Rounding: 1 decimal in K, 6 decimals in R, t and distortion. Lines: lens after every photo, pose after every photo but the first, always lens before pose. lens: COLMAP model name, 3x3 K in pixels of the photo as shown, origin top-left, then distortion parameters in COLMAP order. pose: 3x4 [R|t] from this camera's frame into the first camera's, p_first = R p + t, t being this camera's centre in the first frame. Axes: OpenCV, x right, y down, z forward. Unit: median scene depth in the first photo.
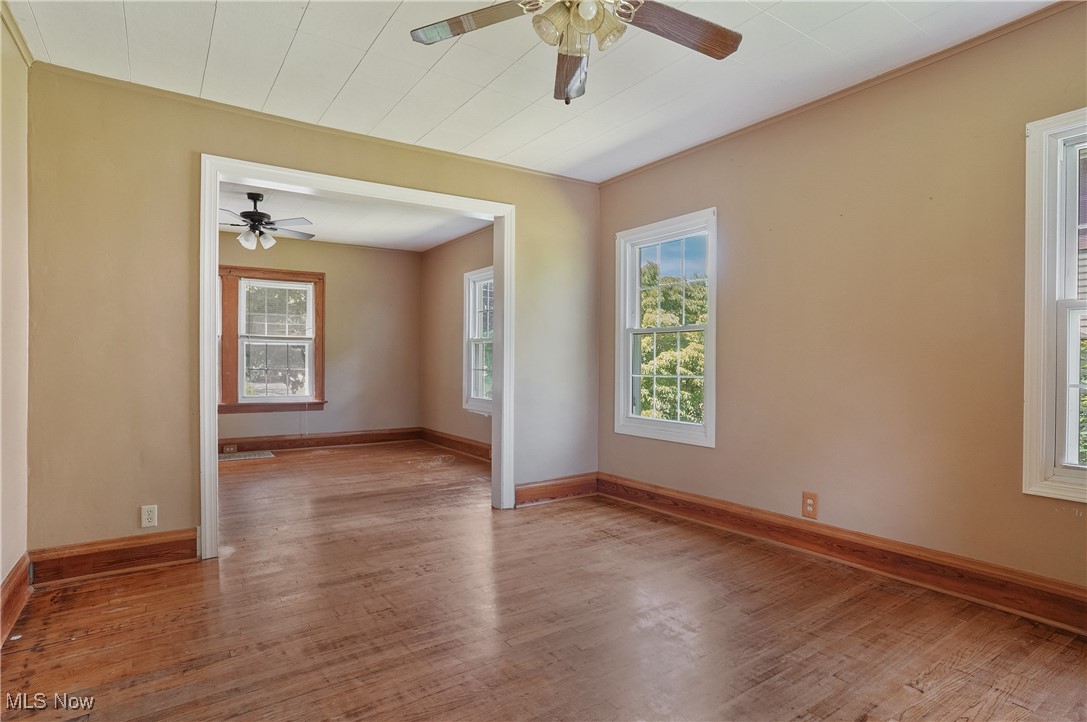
lens RADIAL K [[559.6, 0, 539.9], [0, 559.6, 363.5], [0, 0, 1]] dist [-0.002454, 0.000765]
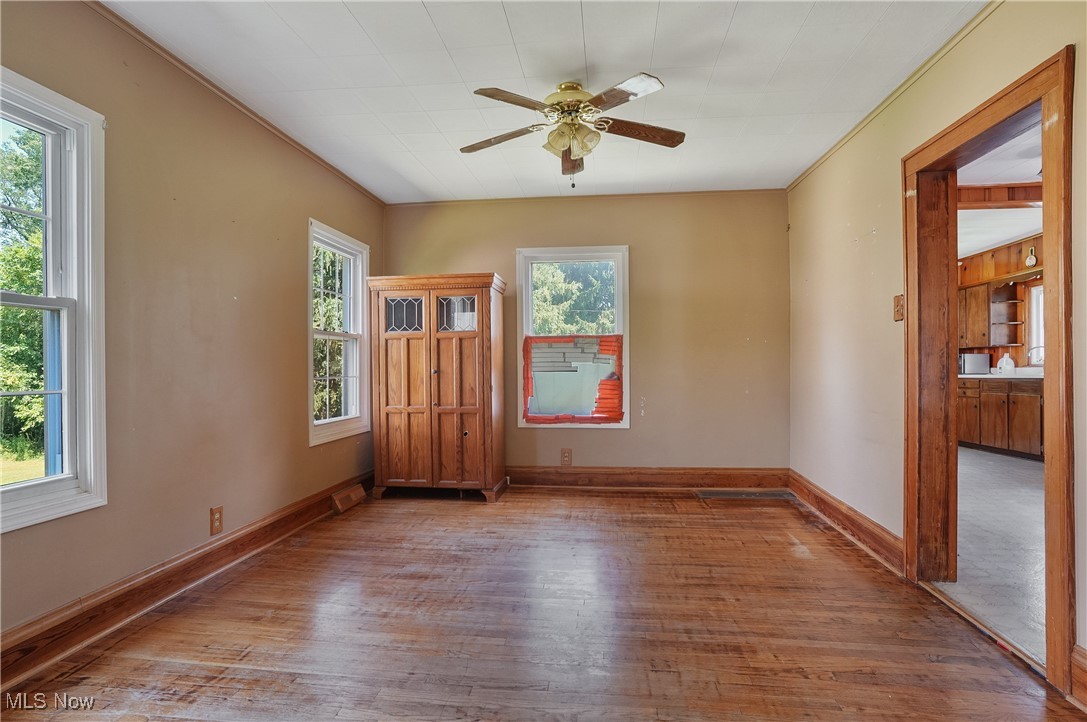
lens RADIAL K [[559.6, 0, 541.1], [0, 559.6, 365.1], [0, 0, 1]] dist [-0.002454, 0.000765]
pose [[-0.743302, 0.002551, 0.668951, -0.777357], [0.003184, 0.999995, -0.000275, -0.001454], [-0.668948, 0.001925, -0.743306, 1.926713]]
